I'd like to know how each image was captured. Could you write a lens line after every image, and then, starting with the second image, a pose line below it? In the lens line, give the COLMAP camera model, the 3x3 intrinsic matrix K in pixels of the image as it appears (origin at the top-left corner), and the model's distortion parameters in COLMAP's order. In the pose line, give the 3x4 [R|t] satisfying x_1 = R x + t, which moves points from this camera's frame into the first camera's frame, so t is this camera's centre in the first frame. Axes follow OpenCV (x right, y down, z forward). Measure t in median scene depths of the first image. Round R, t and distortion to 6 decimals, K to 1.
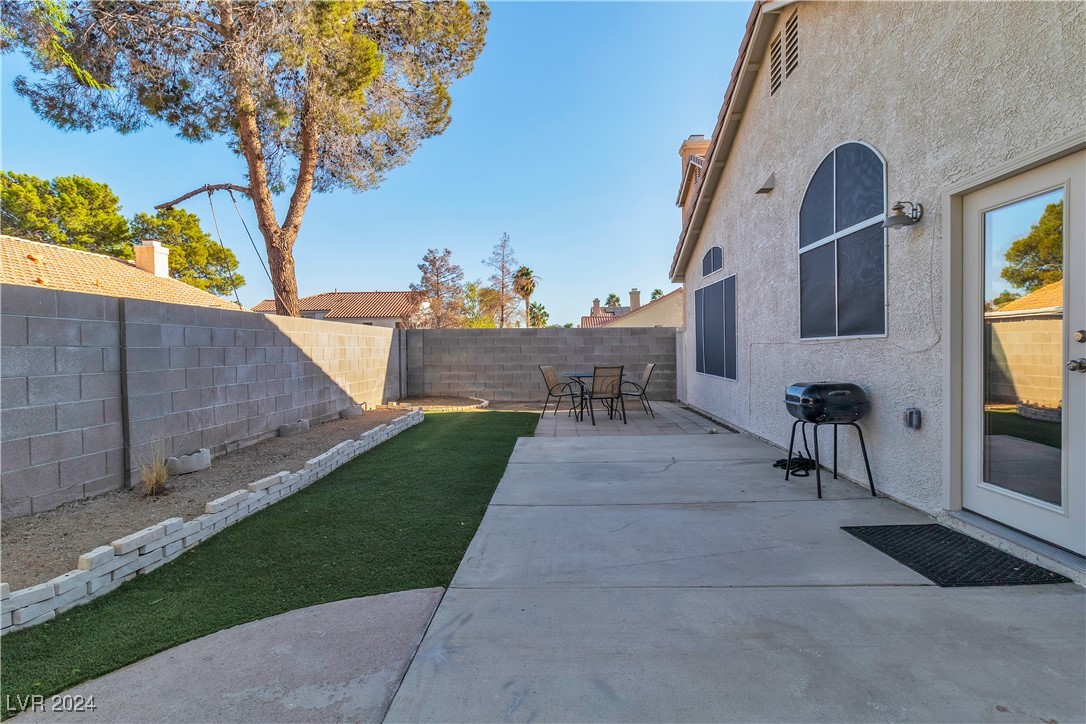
lens RADIAL K [[568.8, 0, 551.6], [0, 568.8, 354.2], [0, 0, 1]] dist [0.003811, -0.002762]
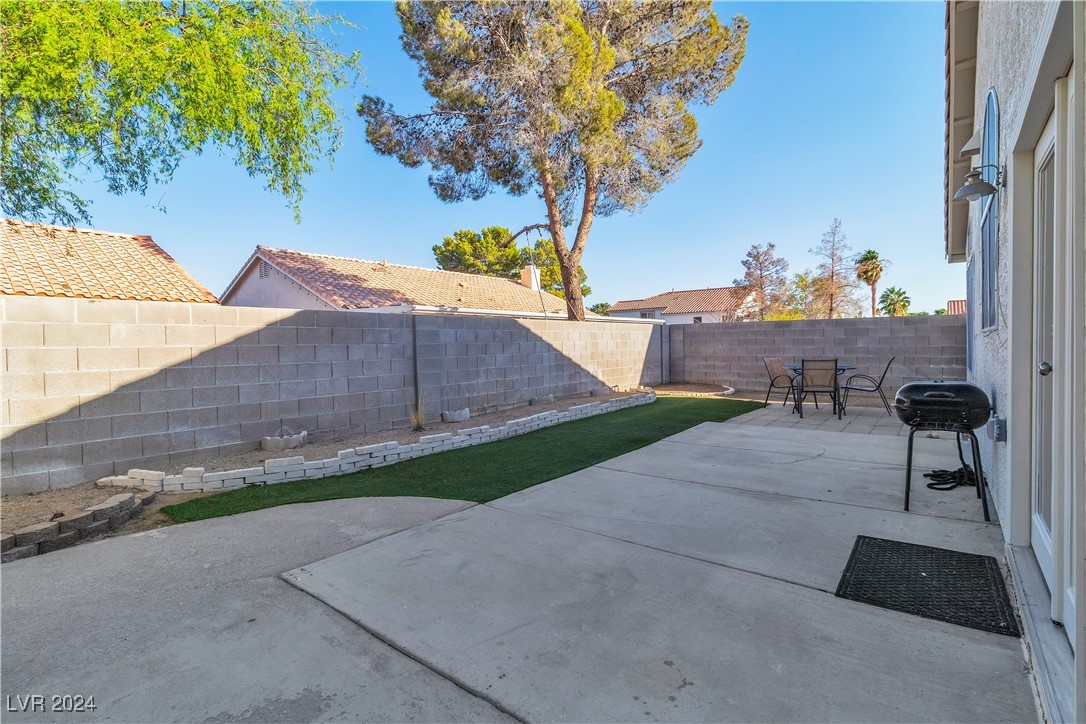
lens RADIAL K [[511.2, 0, 538.9], [0, 511.2, 361.0], [0, 0, 1]] dist [0.002032, -0.000594]
pose [[0.792467, 0.017662, -0.609659, 0.270848], [0.002118, 0.999495, 0.031710, -0.004991], [0.609911, -0.026421, 0.792029, 0.007933]]
